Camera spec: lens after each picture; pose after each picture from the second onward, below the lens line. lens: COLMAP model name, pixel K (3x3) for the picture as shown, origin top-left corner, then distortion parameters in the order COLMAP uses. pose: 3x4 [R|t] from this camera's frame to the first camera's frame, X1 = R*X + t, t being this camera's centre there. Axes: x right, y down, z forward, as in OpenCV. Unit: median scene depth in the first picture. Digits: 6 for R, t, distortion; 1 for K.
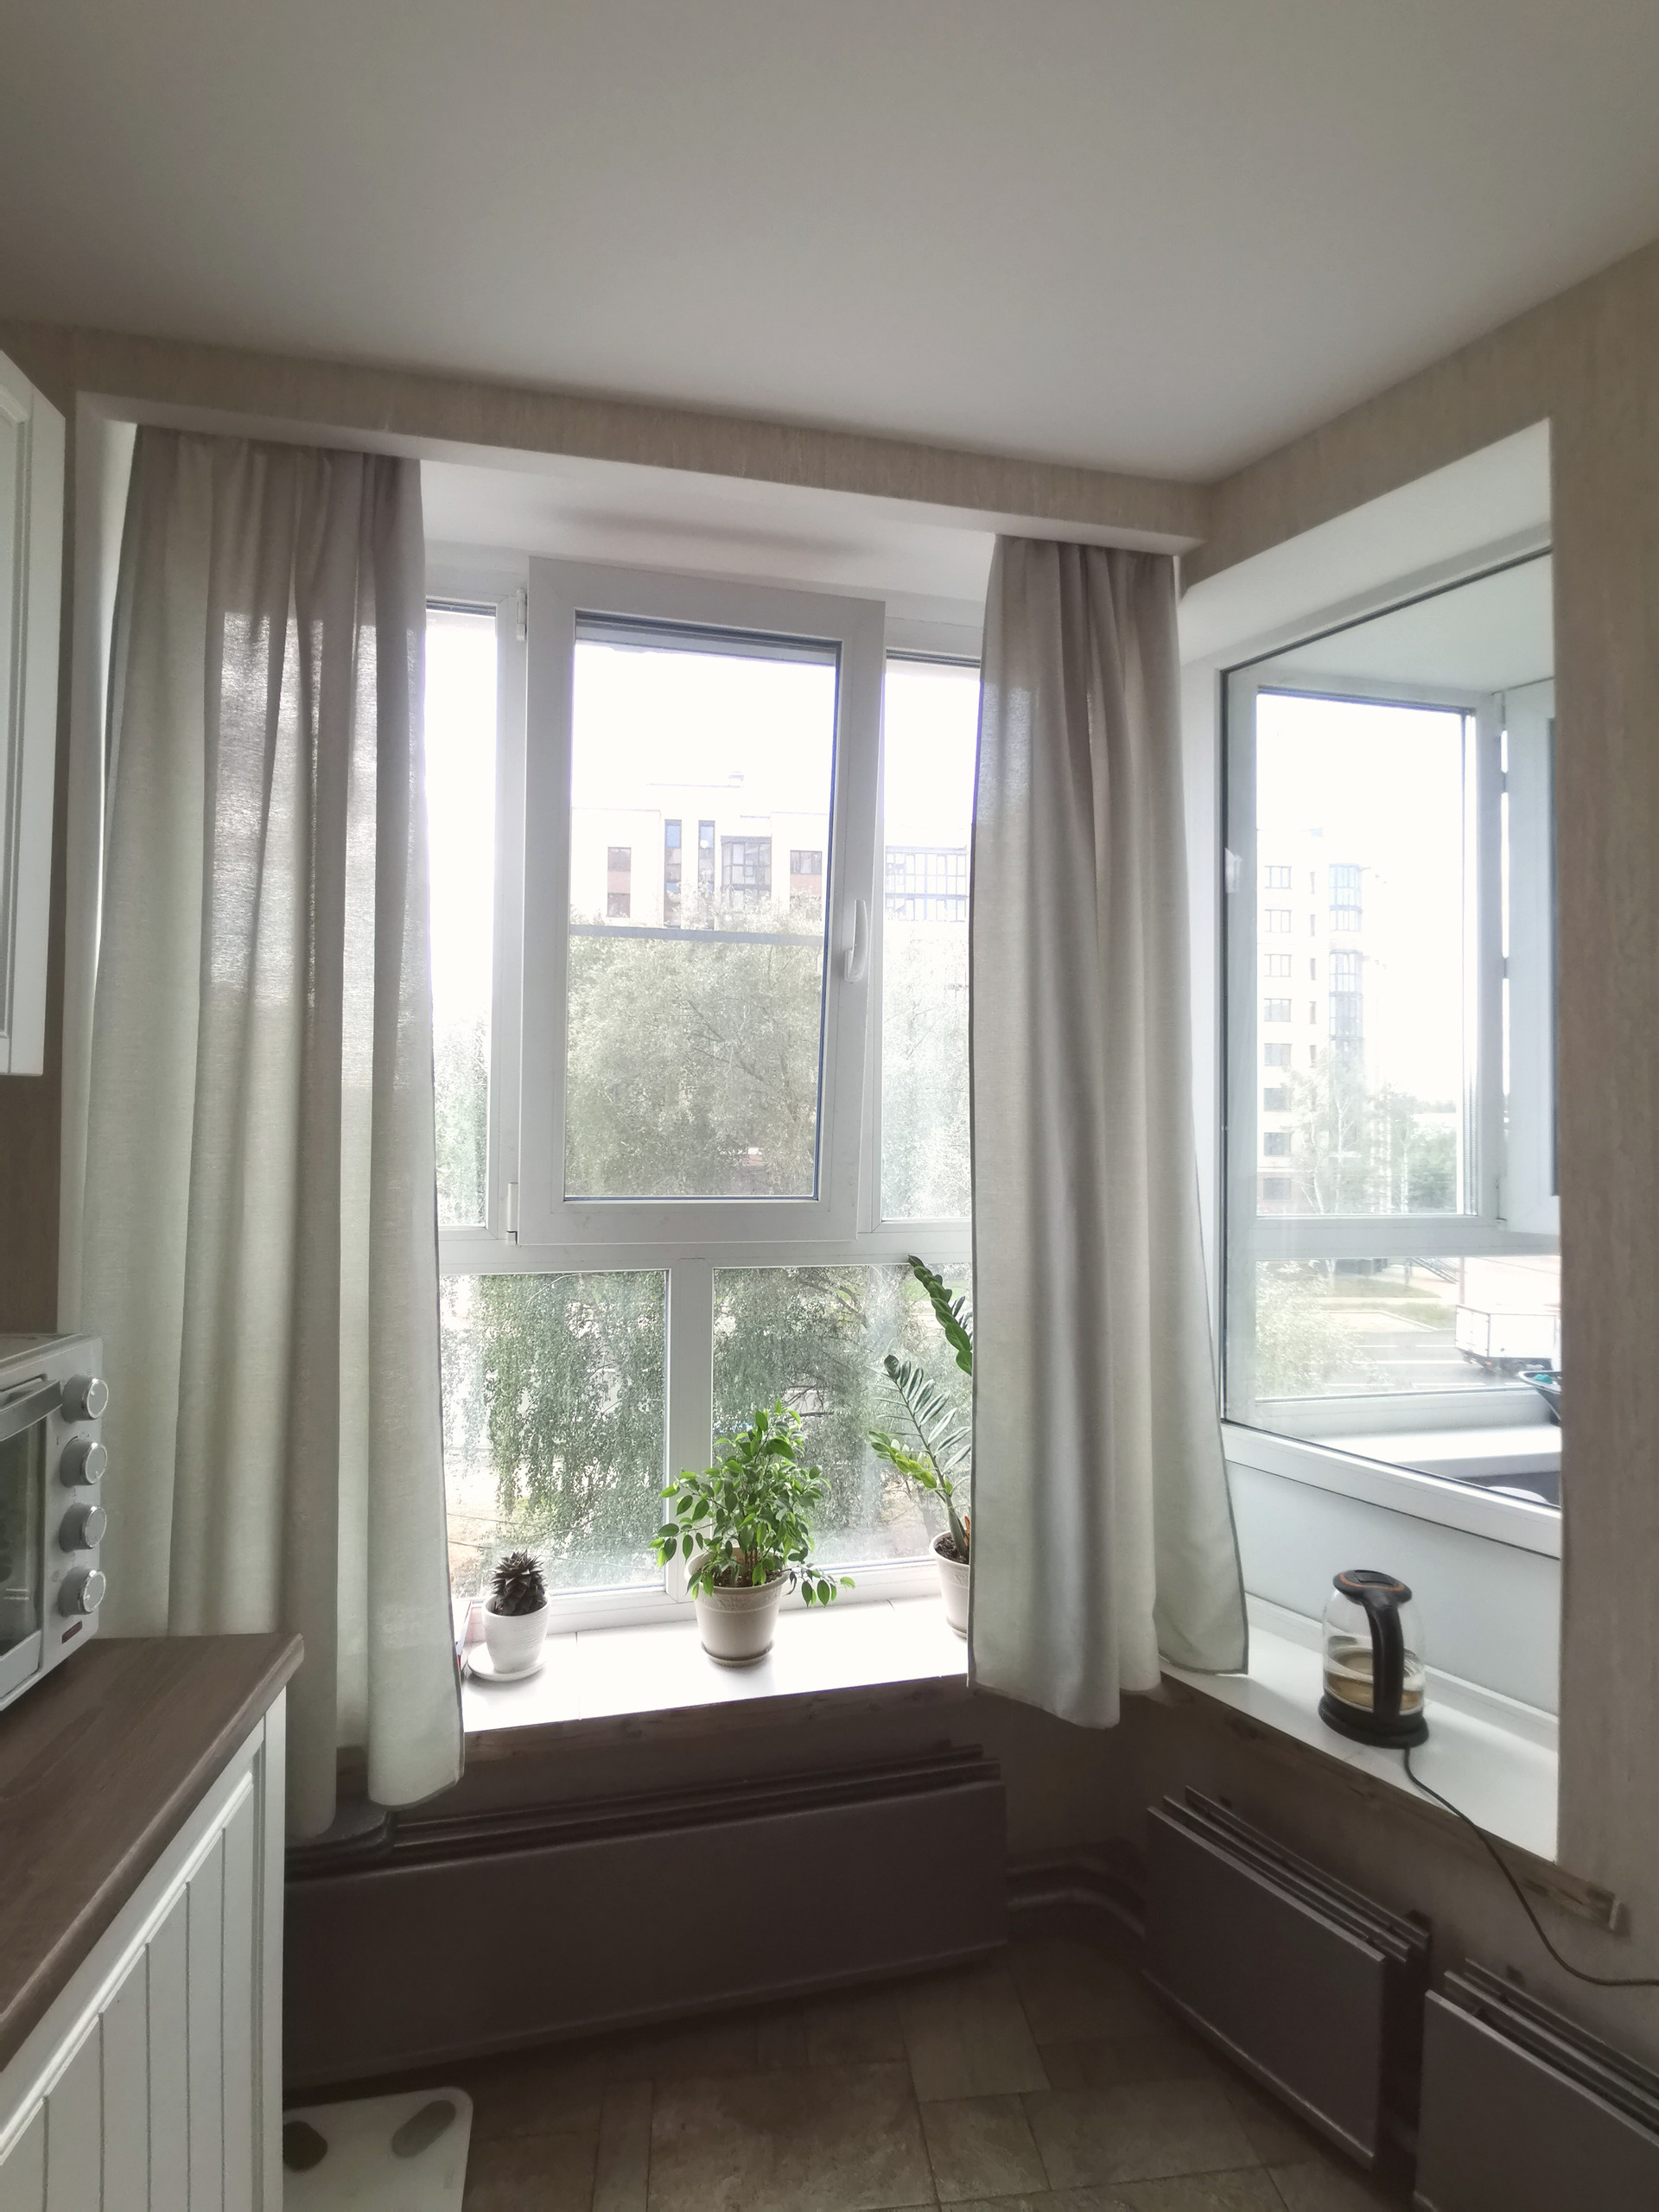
lens RADIAL K [[1060.4, 0, 812.2], [0, 1060.4, 1098.4], [0, 0, 1]] dist [-0.015898, -0.007589]
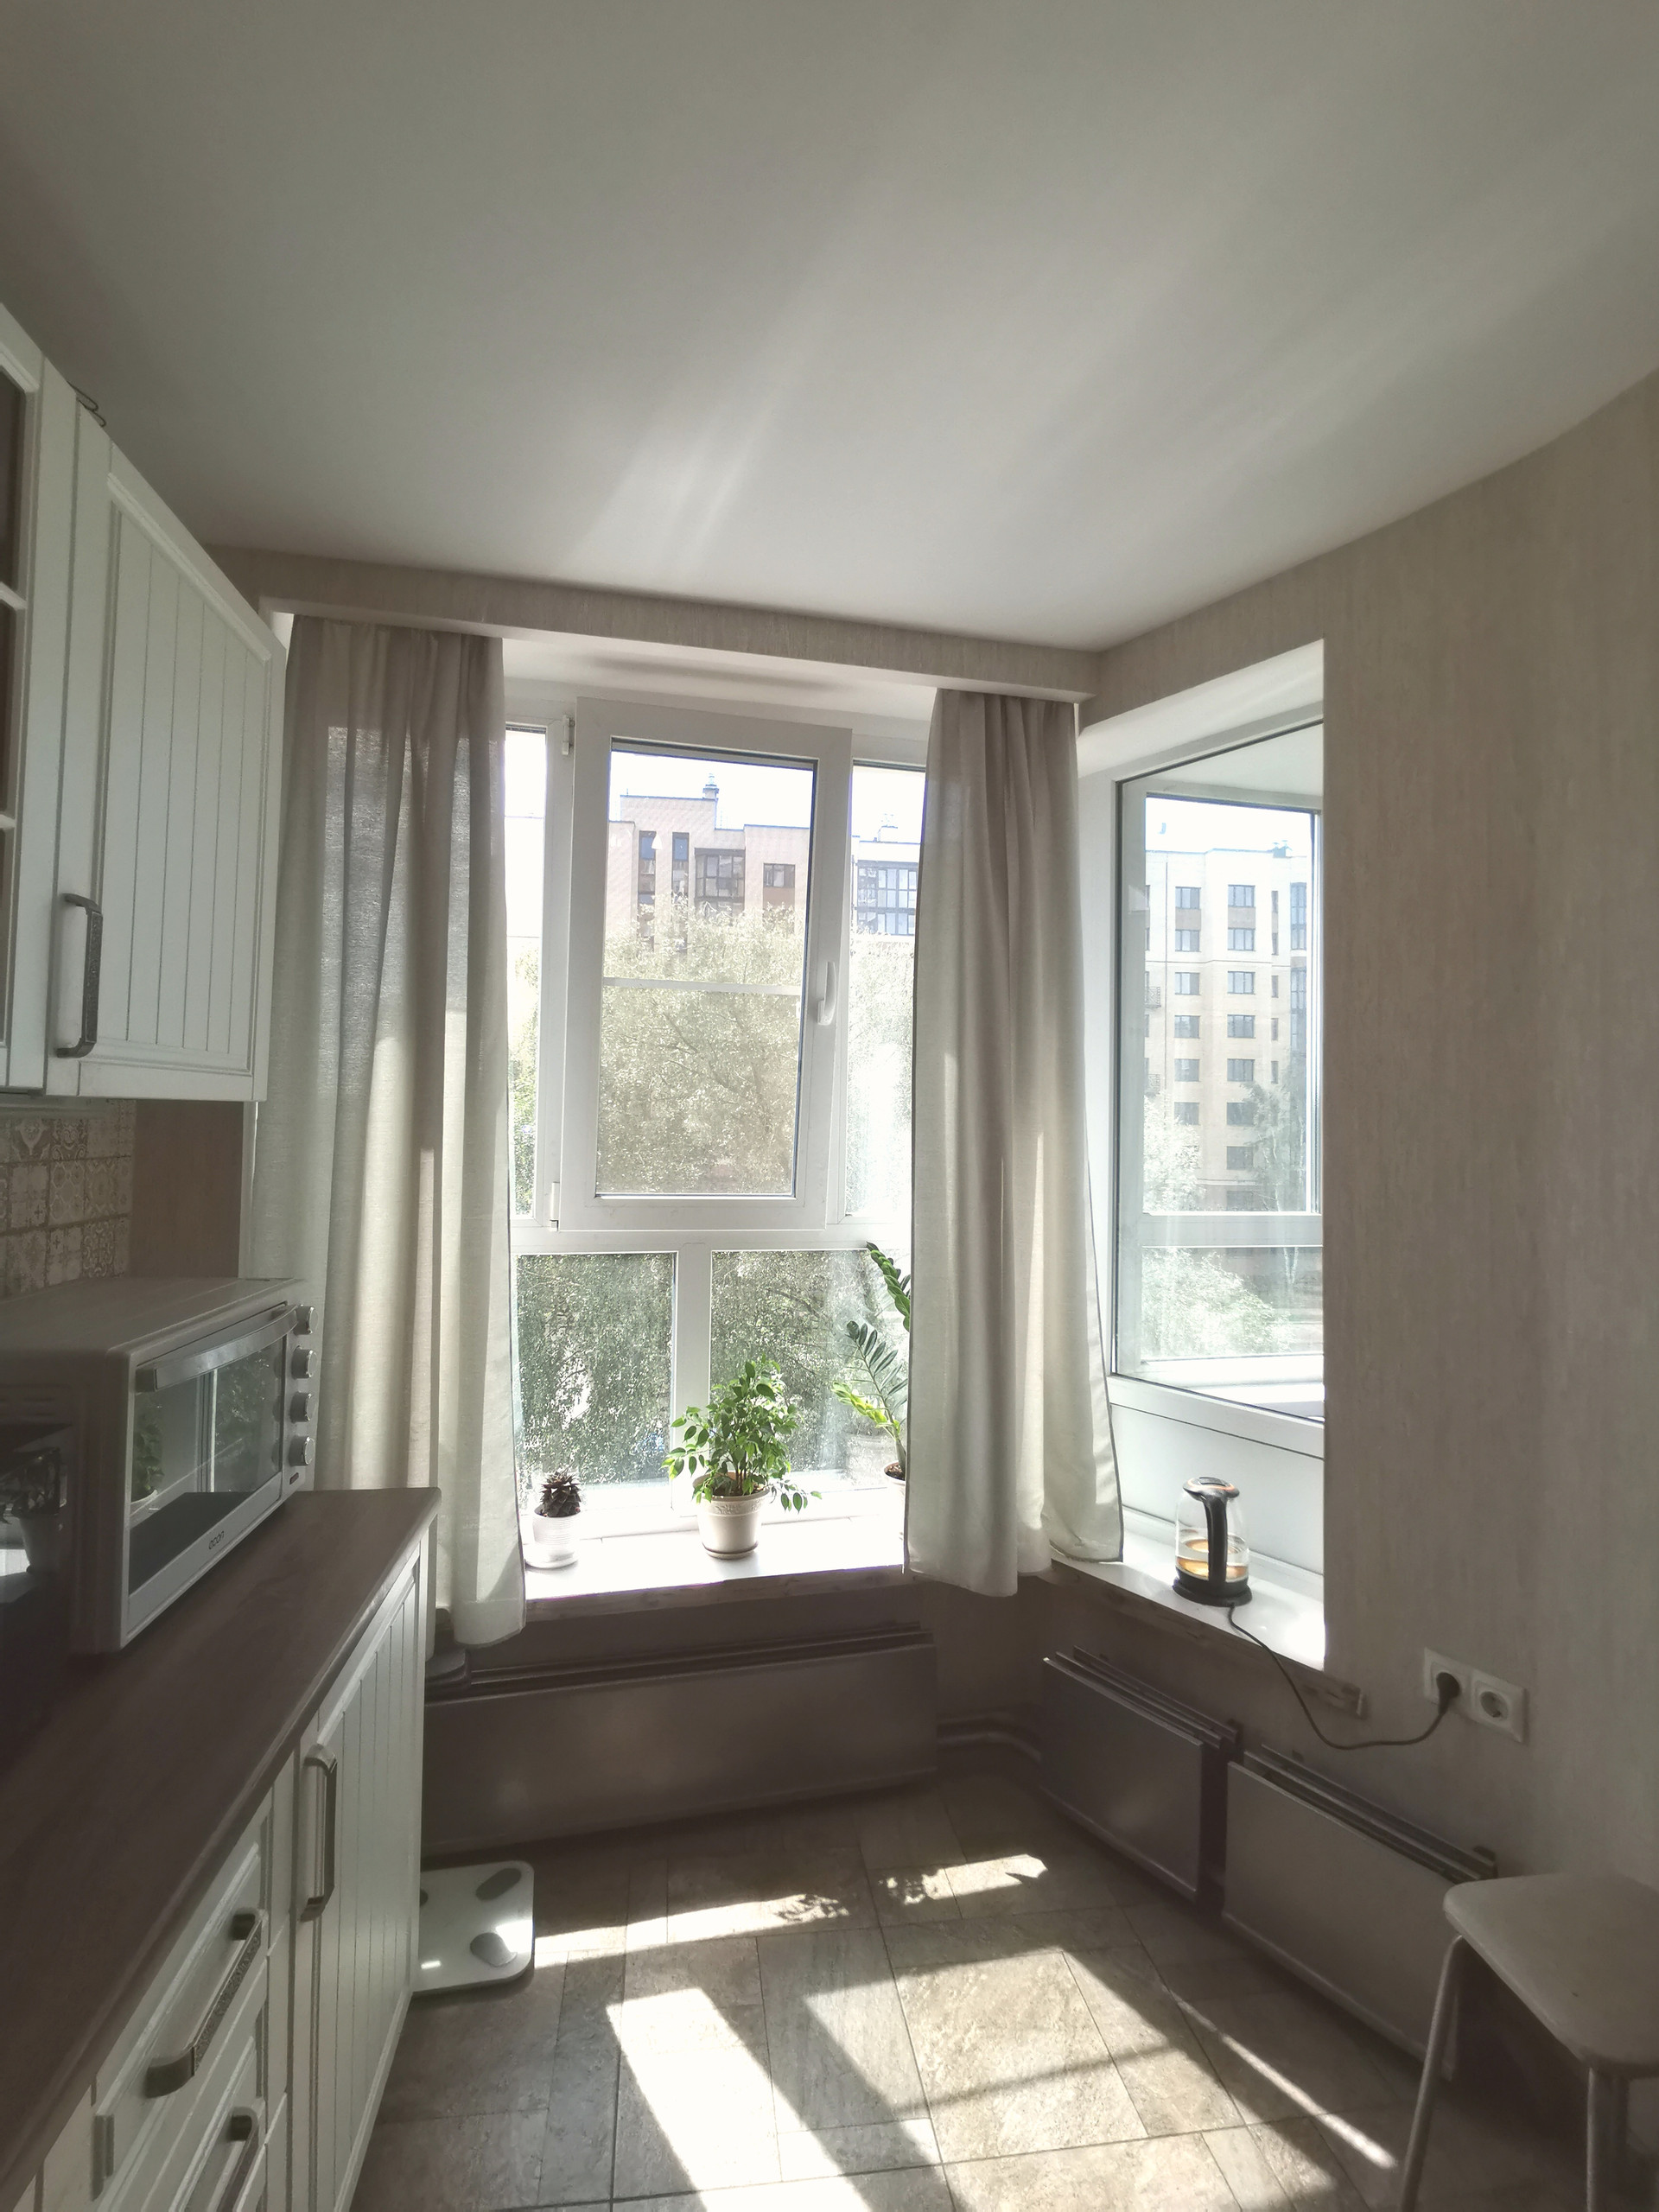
lens RADIAL K [[1124.5, 0, 835.8], [0, 1124.5, 1079.3], [0, 0, 1]] dist [-0.002545, -0.000397]
pose [[0.998750, 0.009485, 0.049086, -0.014903], [-0.008243, 0.999642, -0.025461, -0.012213], [-0.049310, 0.025025, 0.998470, -0.384238]]
